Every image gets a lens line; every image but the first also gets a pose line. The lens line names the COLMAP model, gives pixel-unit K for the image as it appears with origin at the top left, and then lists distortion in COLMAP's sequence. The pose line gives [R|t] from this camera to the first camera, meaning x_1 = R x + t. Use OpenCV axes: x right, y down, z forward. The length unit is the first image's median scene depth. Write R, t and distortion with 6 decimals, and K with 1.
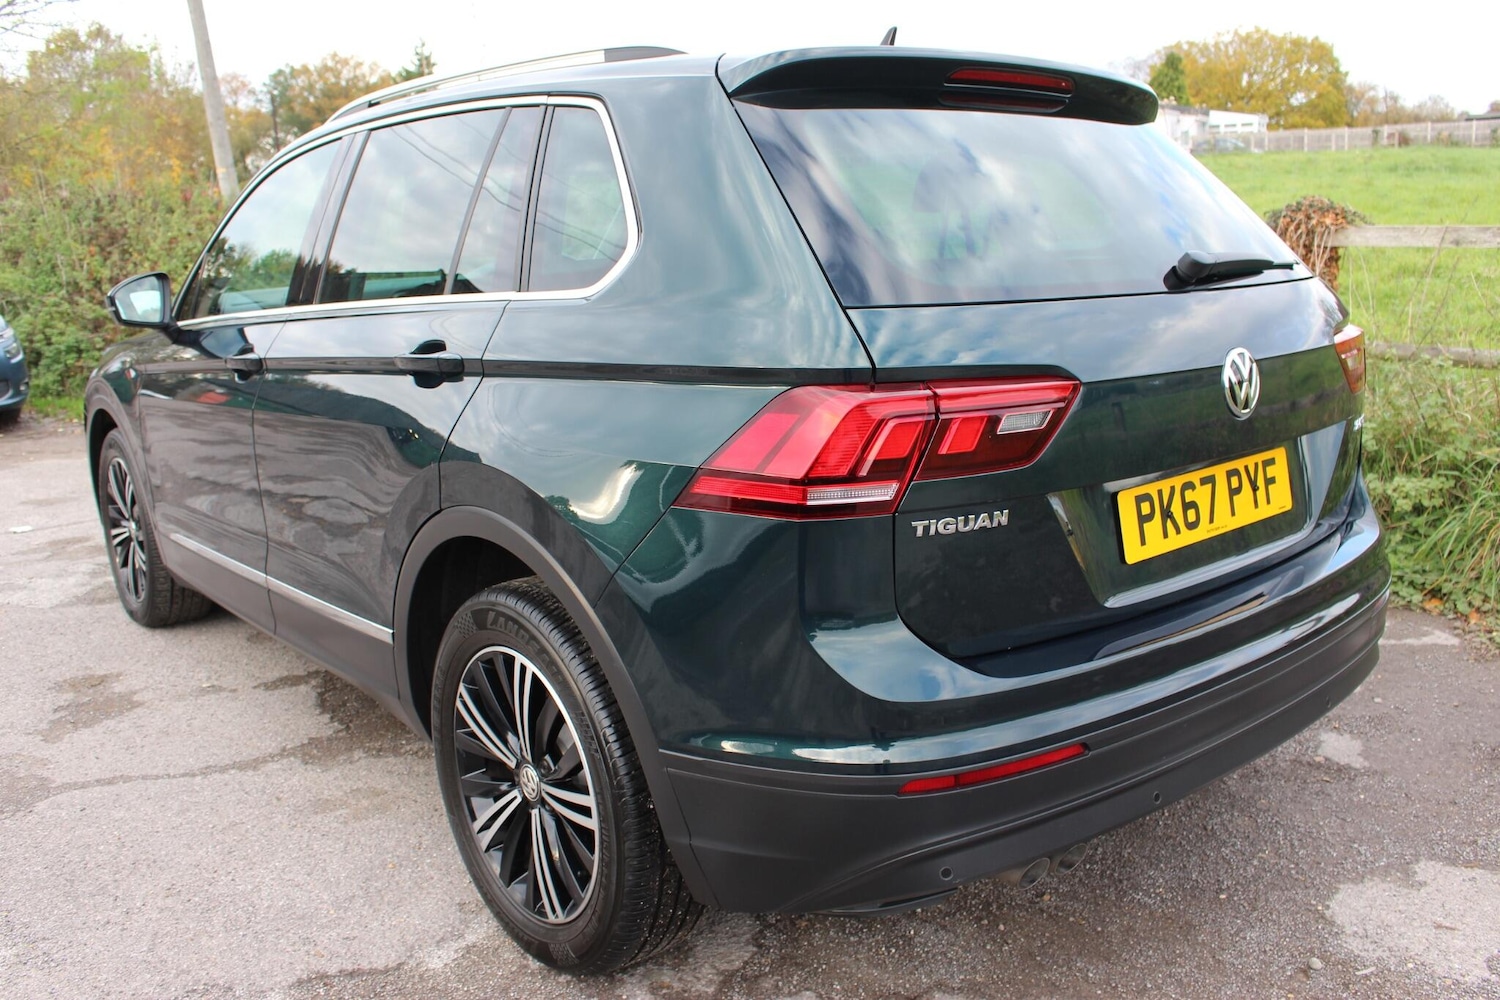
lens RADIAL K [[1259.8, 0, 753.4], [0, 1259.8, 519.0], [0, 0, 1]] dist [-0.123288, 0.070430]
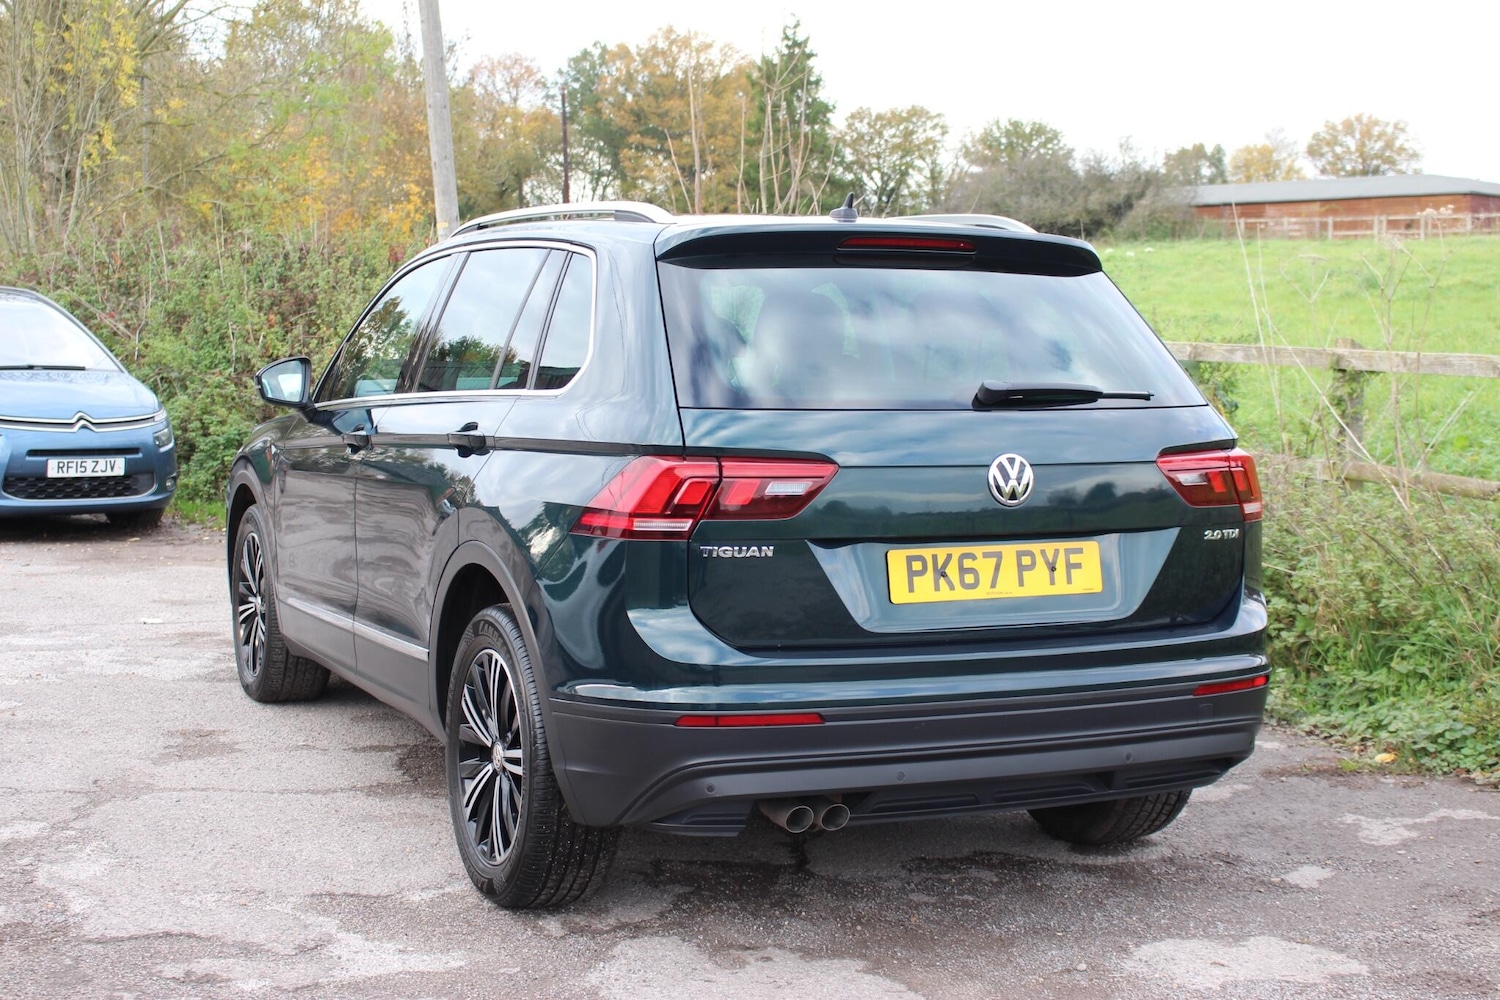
lens RADIAL K [[2090.1, 0, 755.2], [0, 2090.1, 554.5], [0, 0, 1]] dist [-0.074429, 0.000000]
pose [[0.963758, 0.069539, -0.257556, 0.395165], [-0.098882, 0.989778, -0.102775, 0.124697], [0.247776, 0.124518, 0.960782, -0.666904]]
